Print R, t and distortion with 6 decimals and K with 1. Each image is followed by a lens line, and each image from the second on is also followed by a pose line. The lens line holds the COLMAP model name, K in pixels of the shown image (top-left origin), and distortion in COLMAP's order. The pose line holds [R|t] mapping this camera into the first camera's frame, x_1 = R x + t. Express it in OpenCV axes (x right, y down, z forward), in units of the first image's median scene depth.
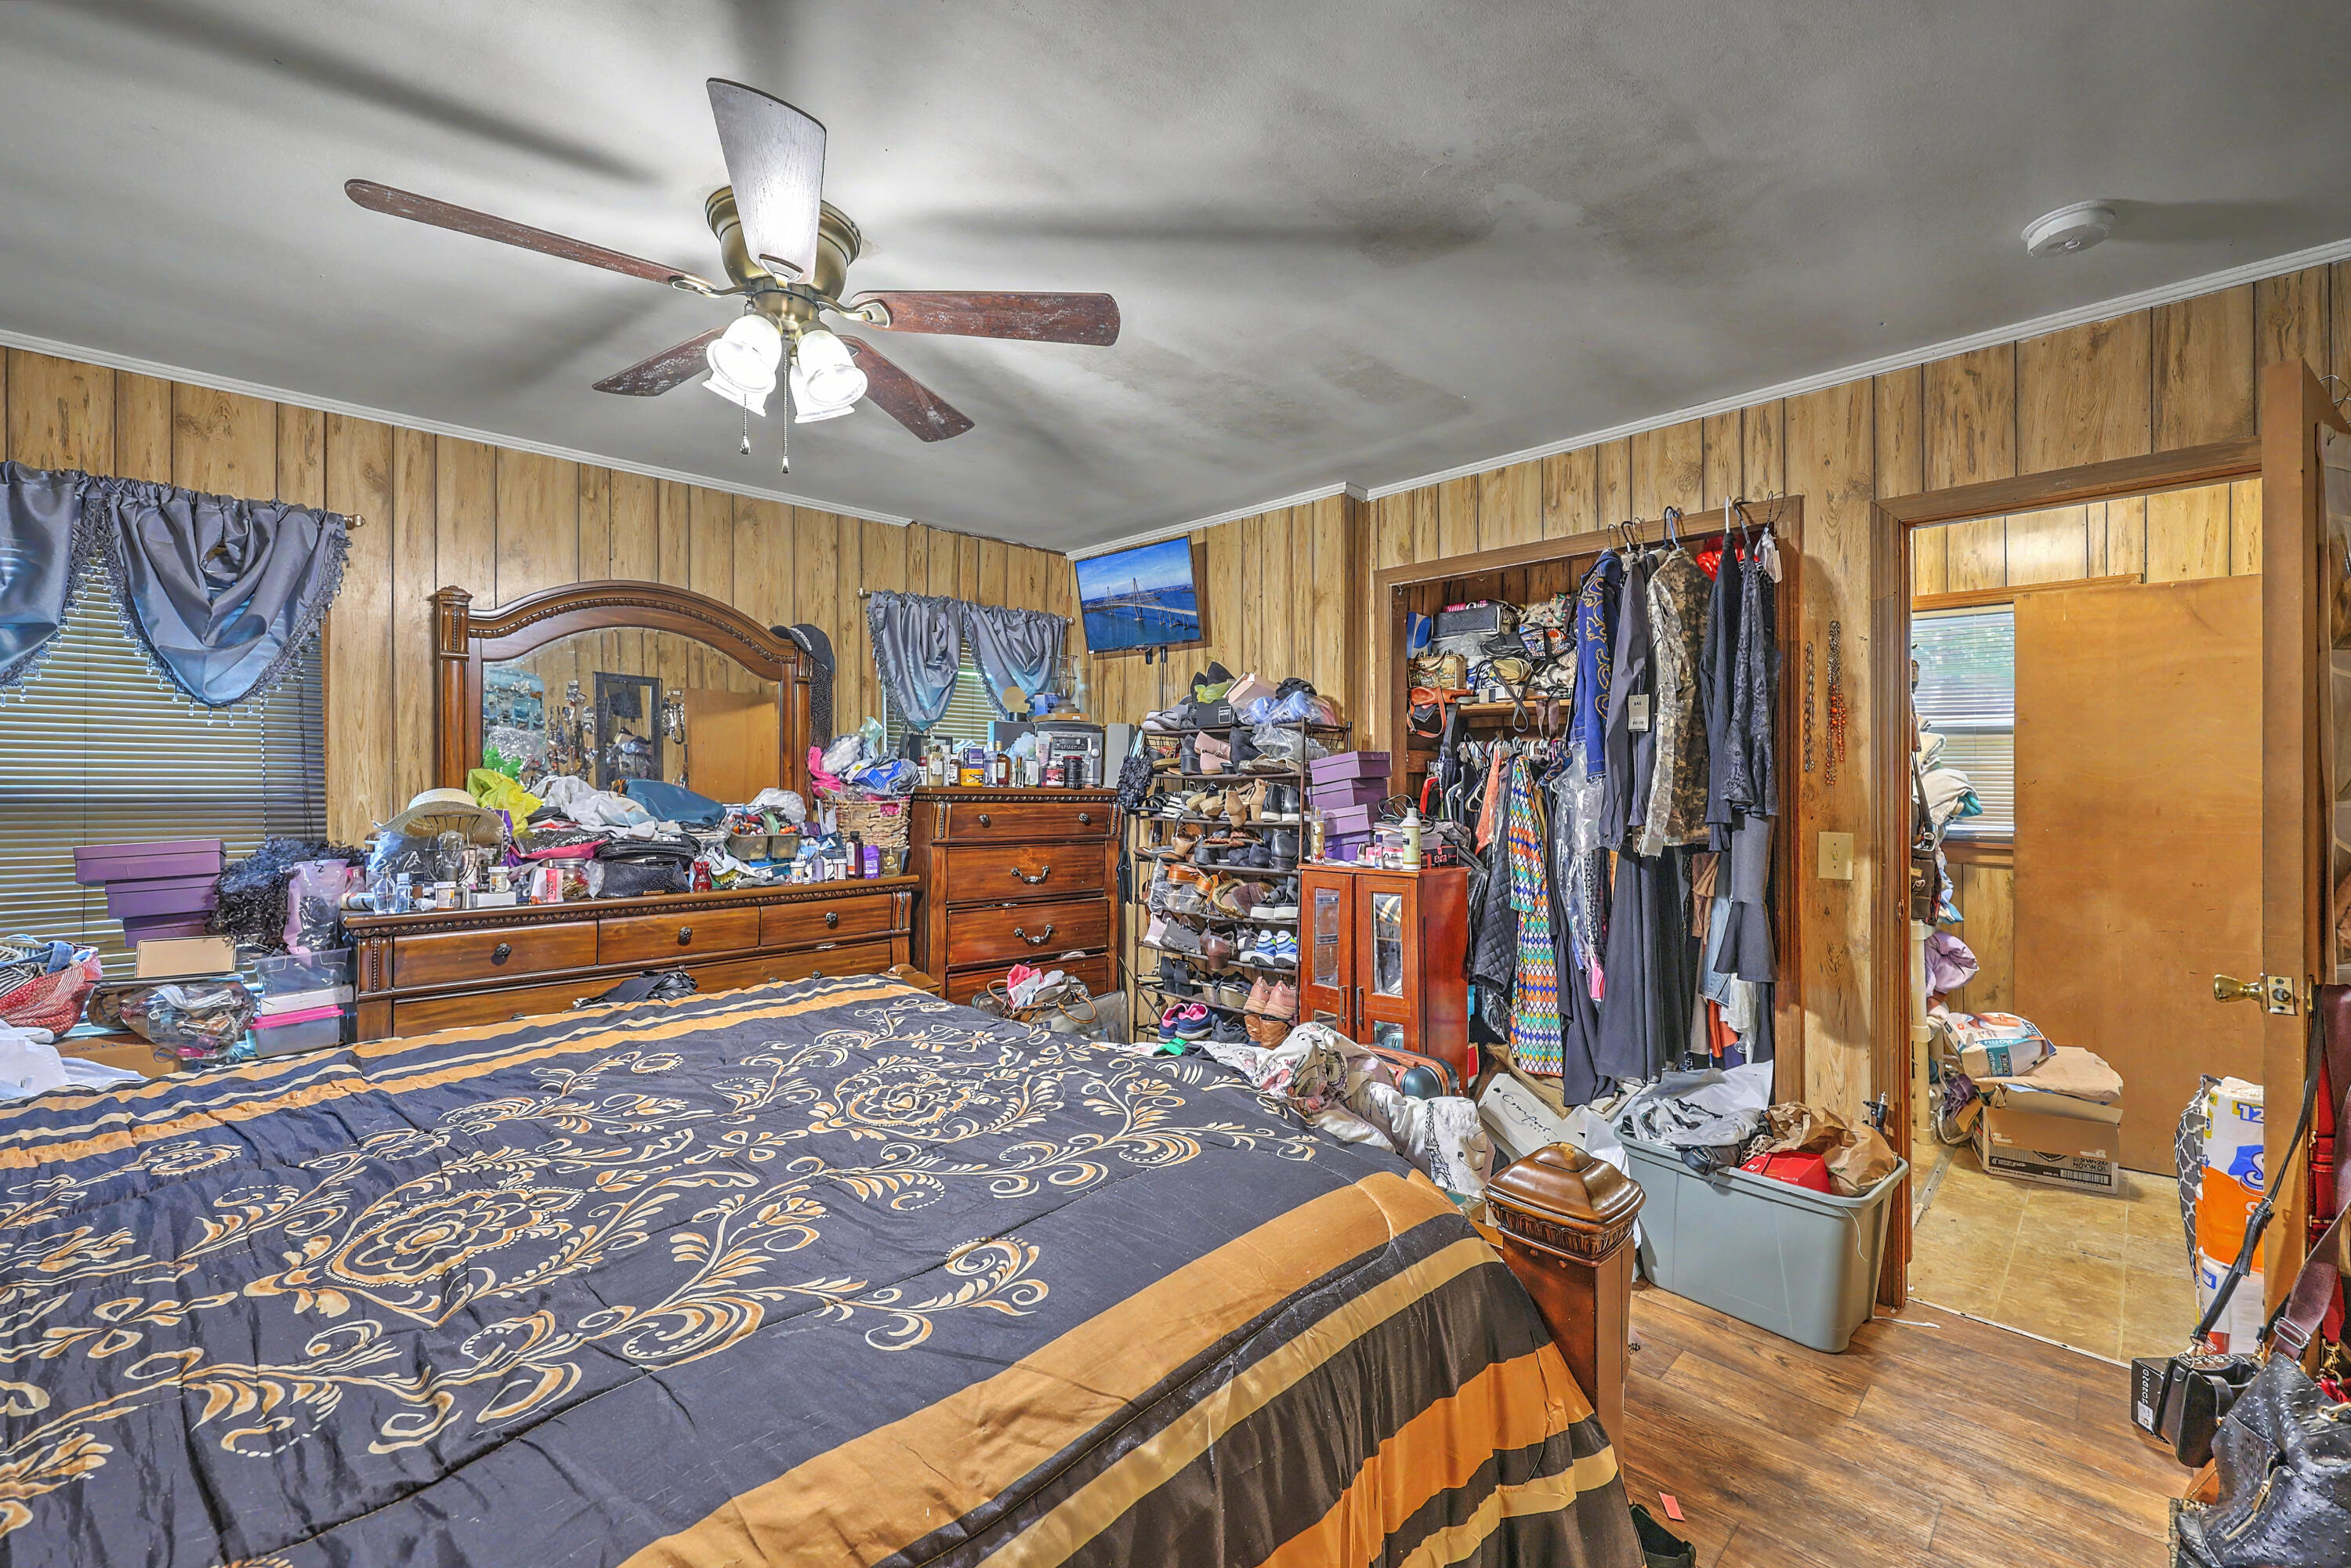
lens RADIAL K [[958.2, 0, 1178.0], [0, 958.2, 780.9], [0, 0, 1]] dist [-0.000160, -0.000217]
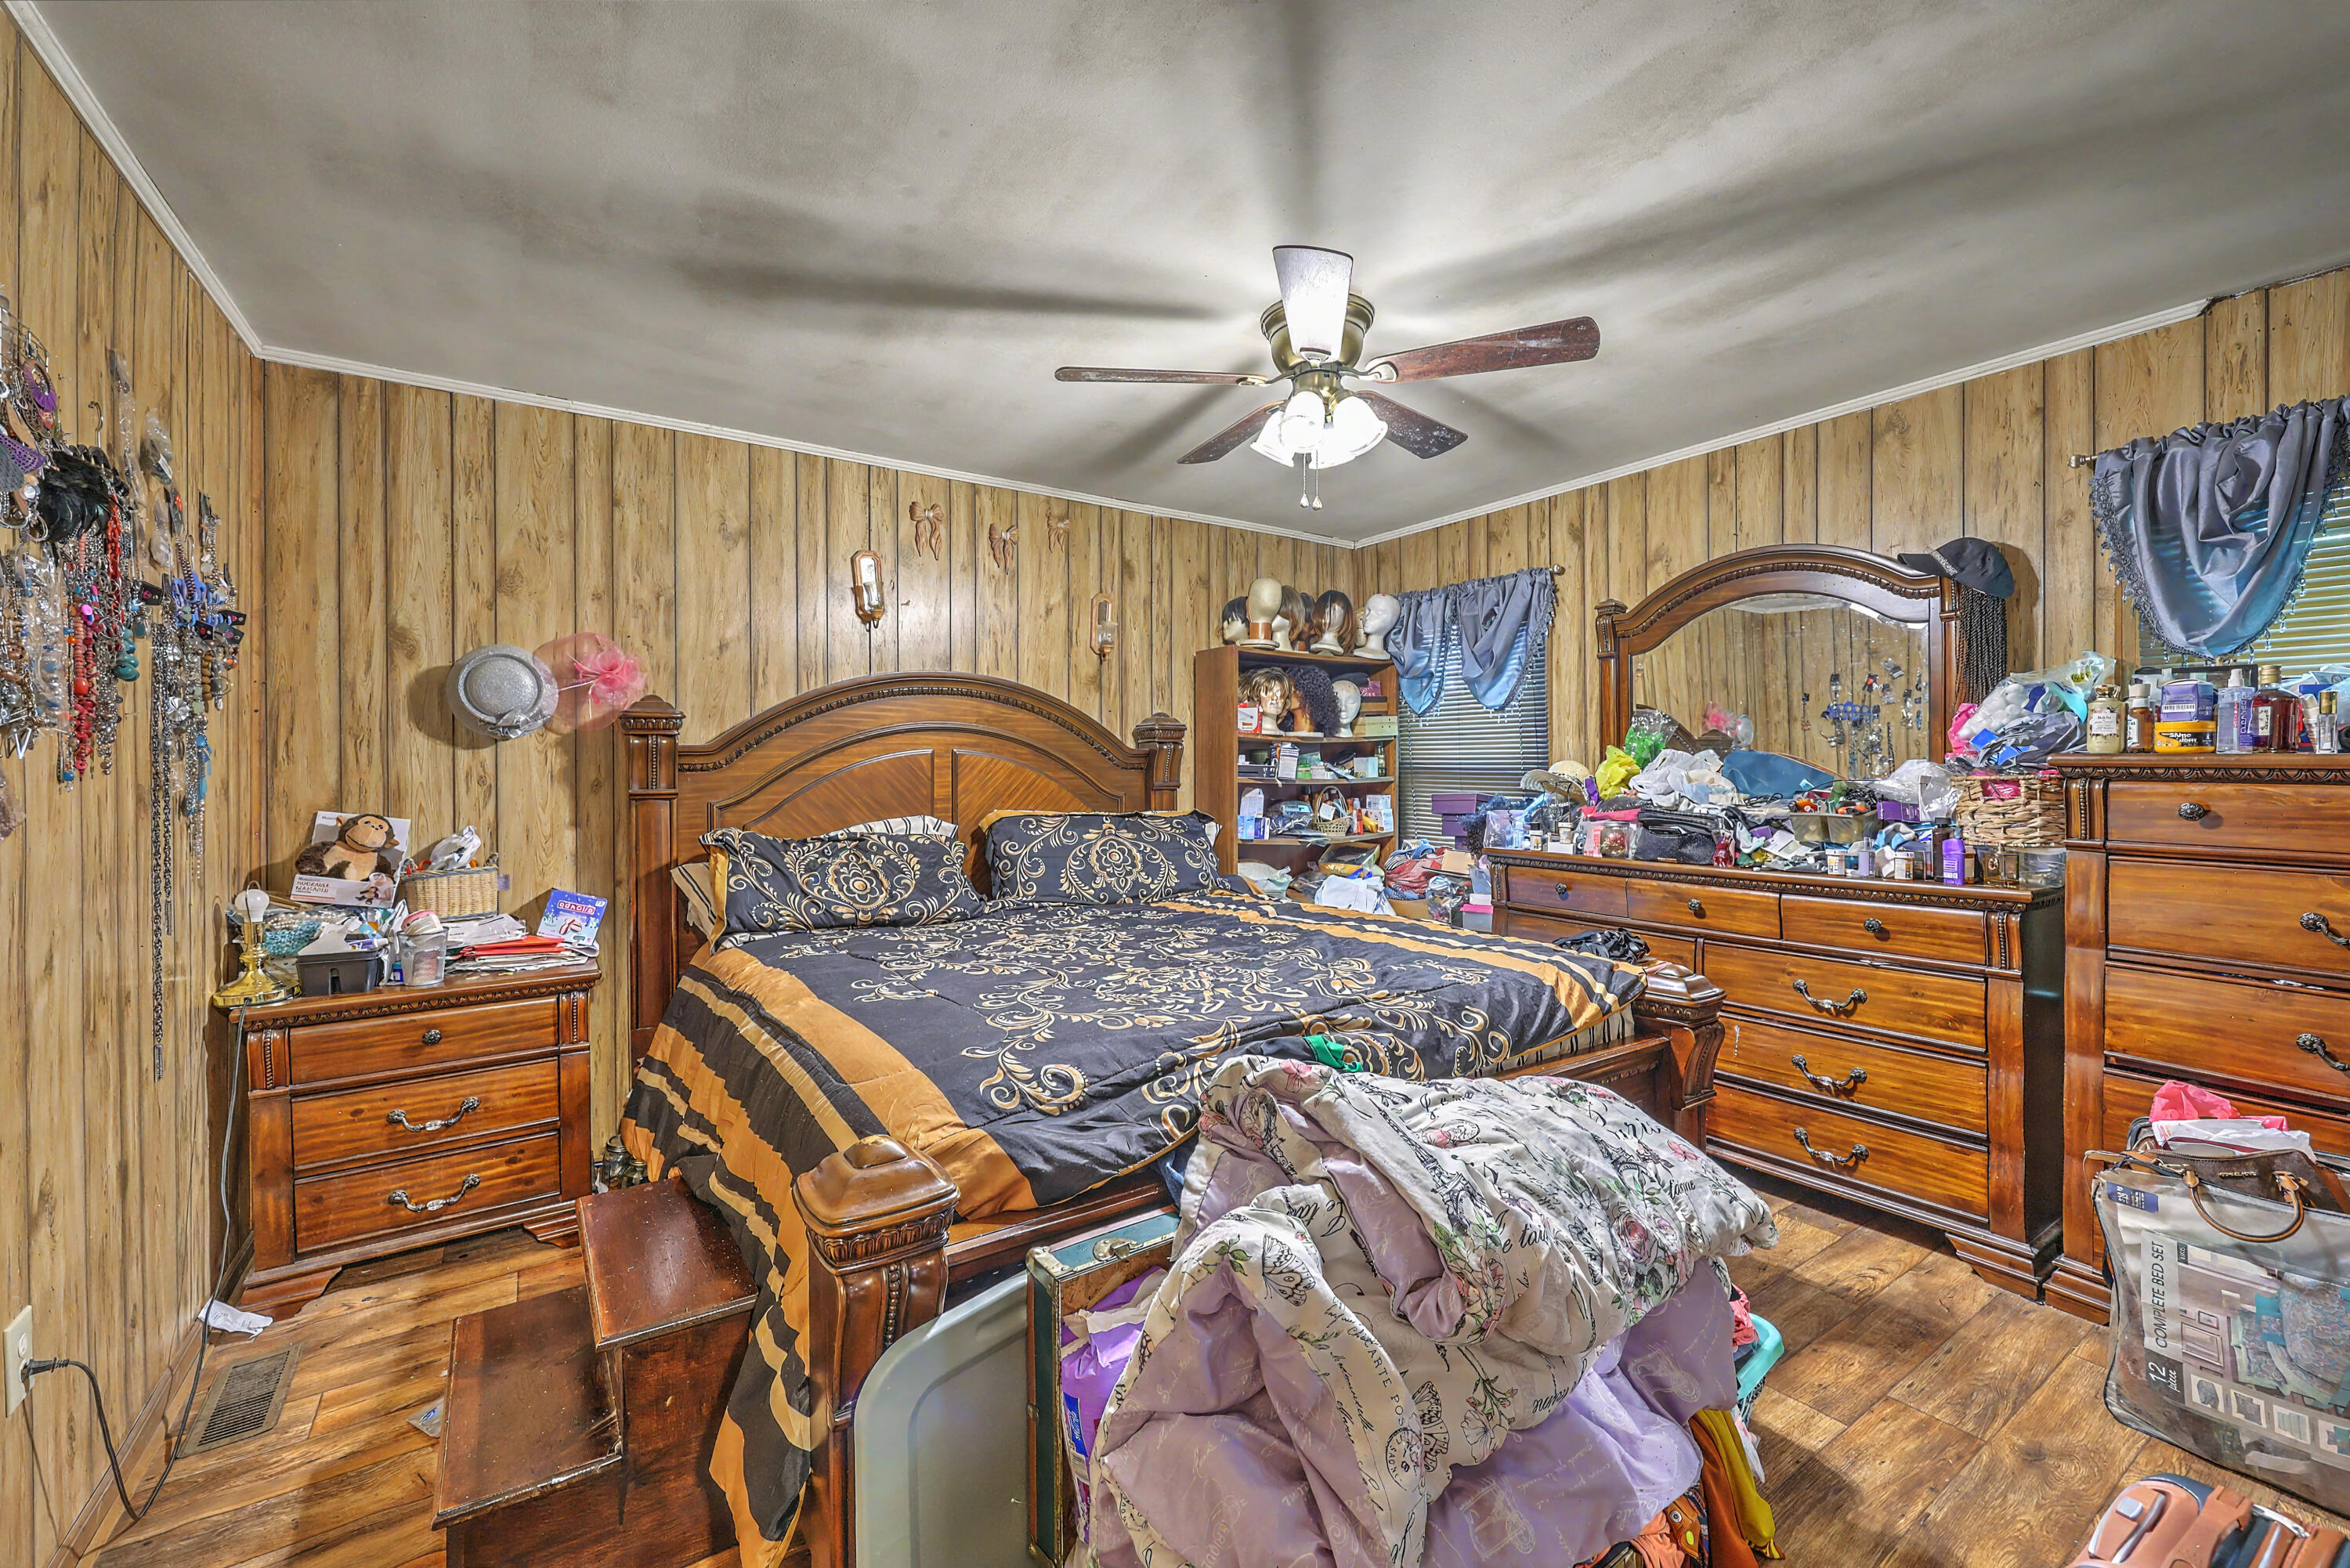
lens RADIAL K [[933.5, 0, 1175.0], [0, 933.5, 784.0], [0, 0, 1]] dist [0.000078, -0.000032]
pose [[-0.180546, 0.014291, -0.983463, 0.583555], [0.005566, 0.999893, 0.013508, 0.019067], [0.983551, -0.003035, -0.180606, 0.697352]]
